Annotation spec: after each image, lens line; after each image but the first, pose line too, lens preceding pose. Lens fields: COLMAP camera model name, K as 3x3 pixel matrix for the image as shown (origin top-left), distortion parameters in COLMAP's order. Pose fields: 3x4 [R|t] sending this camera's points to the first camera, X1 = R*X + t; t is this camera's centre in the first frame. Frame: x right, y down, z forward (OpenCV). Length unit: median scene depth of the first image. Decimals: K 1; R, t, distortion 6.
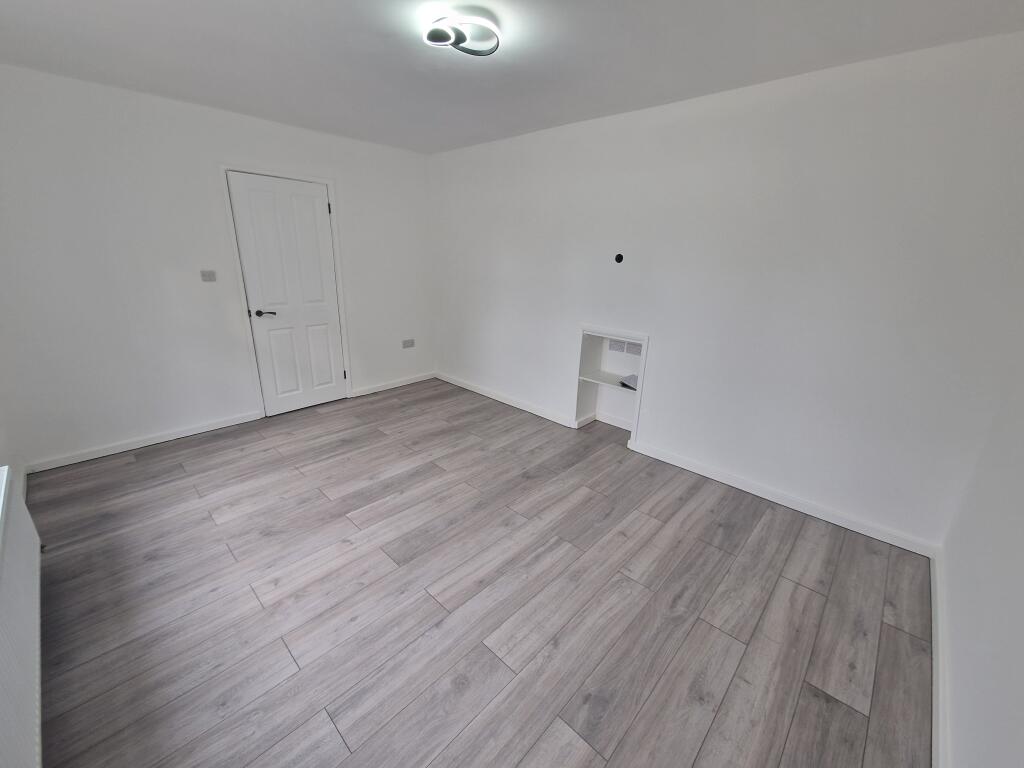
lens RADIAL K [[416.8, 0, 510.0], [0, 416.8, 386.0], [0, 0, 1]] dist [0.002161, -0.003666]
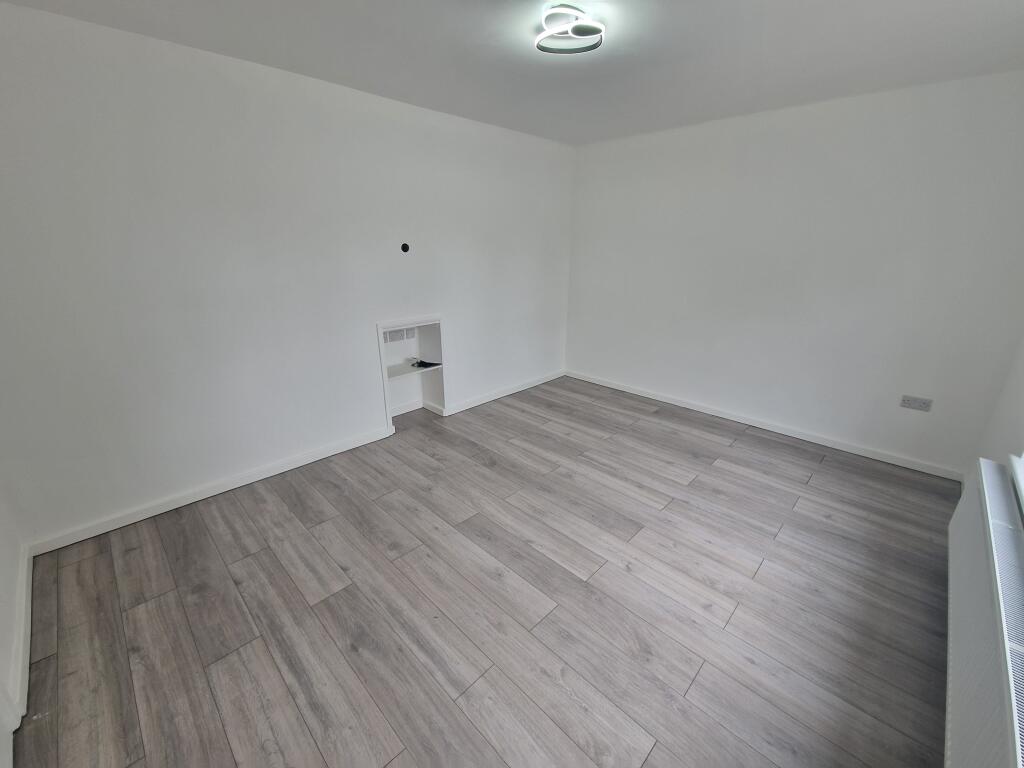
lens RADIAL K [[416.8, 0, 510.0], [0, 416.8, 386.0], [0, 0, 1]] dist [0.002161, -0.003666]
pose [[0.017767, -0.353752, 0.935170, -1.039183], [0.305711, 0.892447, 0.331783, -0.343698], [-0.951959, 0.279997, 0.124002, 0.955896]]
